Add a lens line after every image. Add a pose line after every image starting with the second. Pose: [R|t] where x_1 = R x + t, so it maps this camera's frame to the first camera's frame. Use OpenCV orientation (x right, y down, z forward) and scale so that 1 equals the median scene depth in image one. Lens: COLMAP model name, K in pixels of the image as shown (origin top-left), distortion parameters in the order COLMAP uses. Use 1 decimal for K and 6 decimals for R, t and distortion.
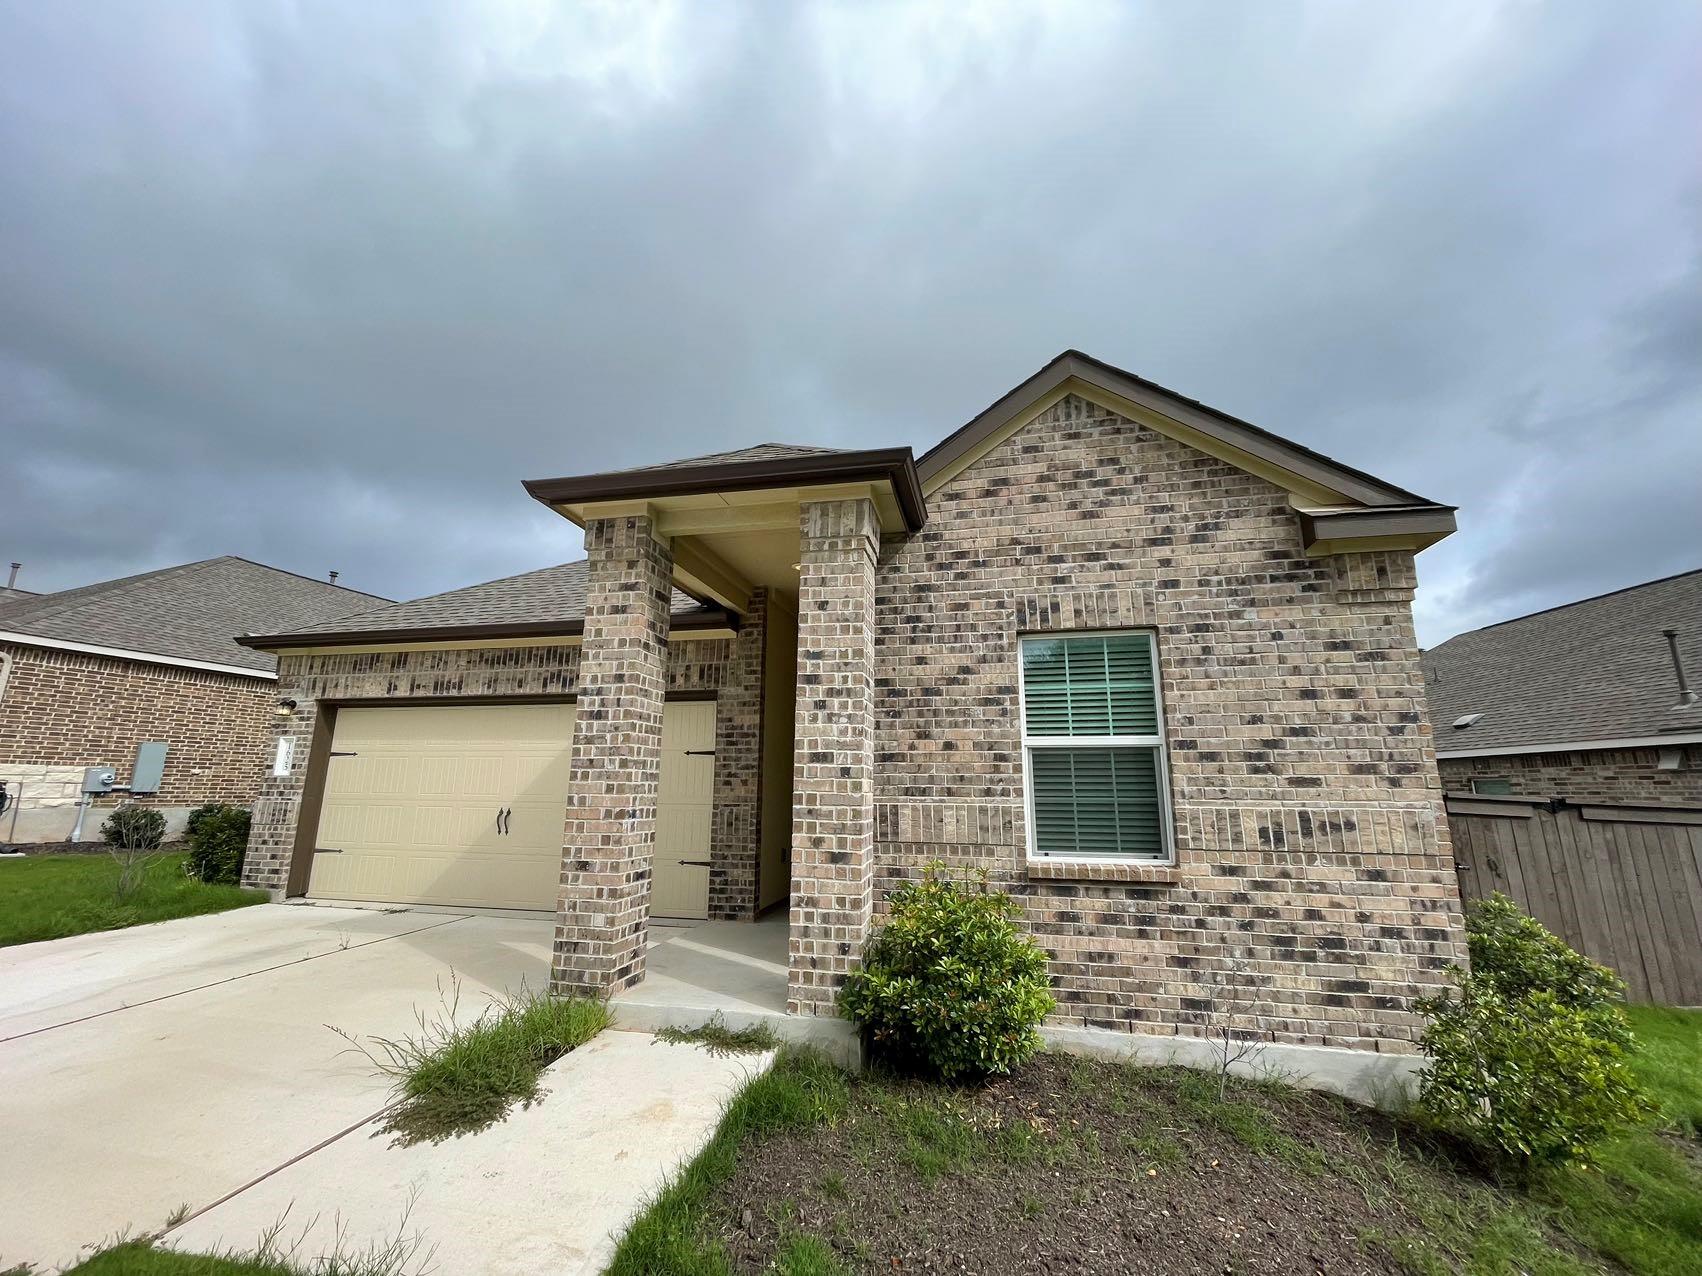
lens RADIAL K [[680.5, 0, 851.0], [0, 680.5, 638.0], [0, 0, 1]] dist [-0.003079, -0.000376]
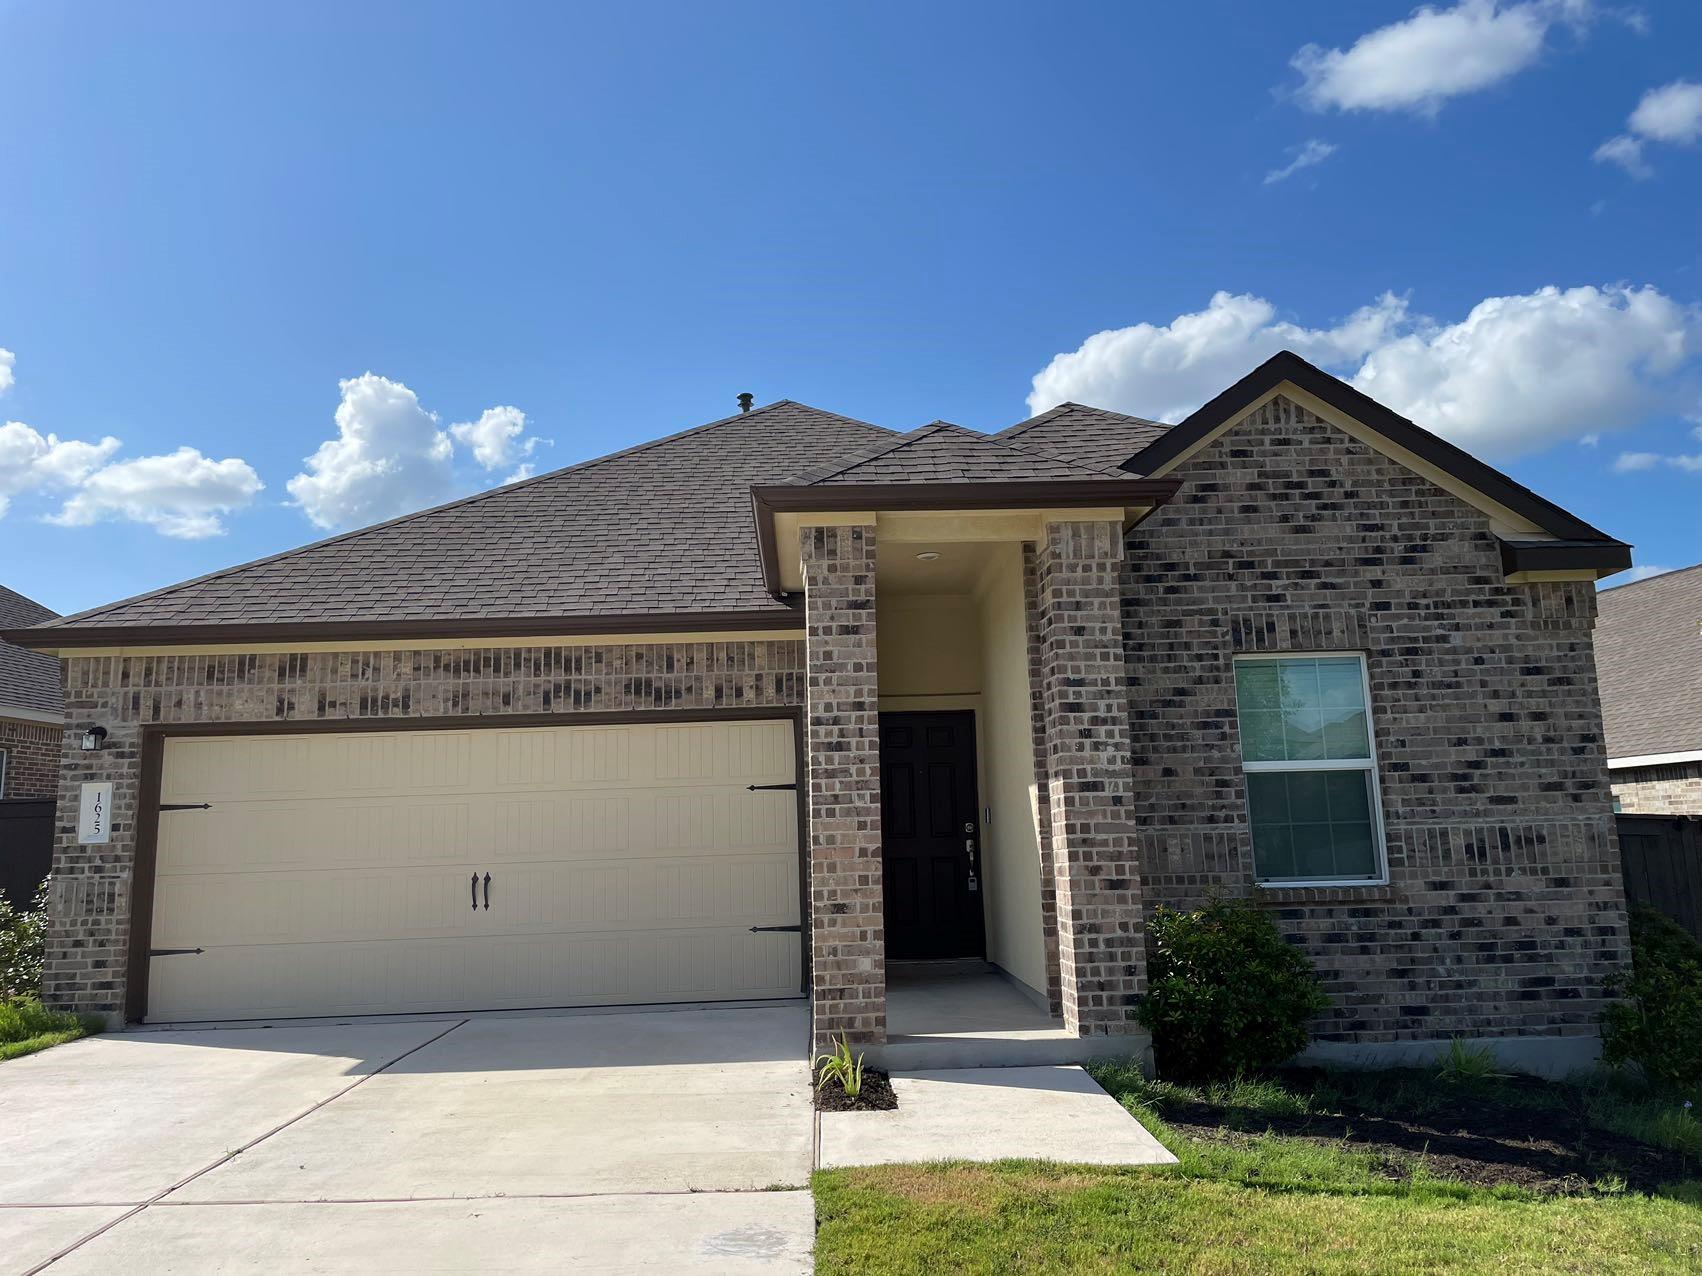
lens RADIAL K [[1266.5, 0, 849.6], [0, 1266.5, 617.1], [0, 0, 1]] dist [0.084336, -0.118385]
pose [[0.969505, 0.007182, 0.244967, -0.766583], [-0.015932, 0.999303, 0.033757, -0.117355], [-0.244554, -0.036630, 0.968944, -0.643442]]
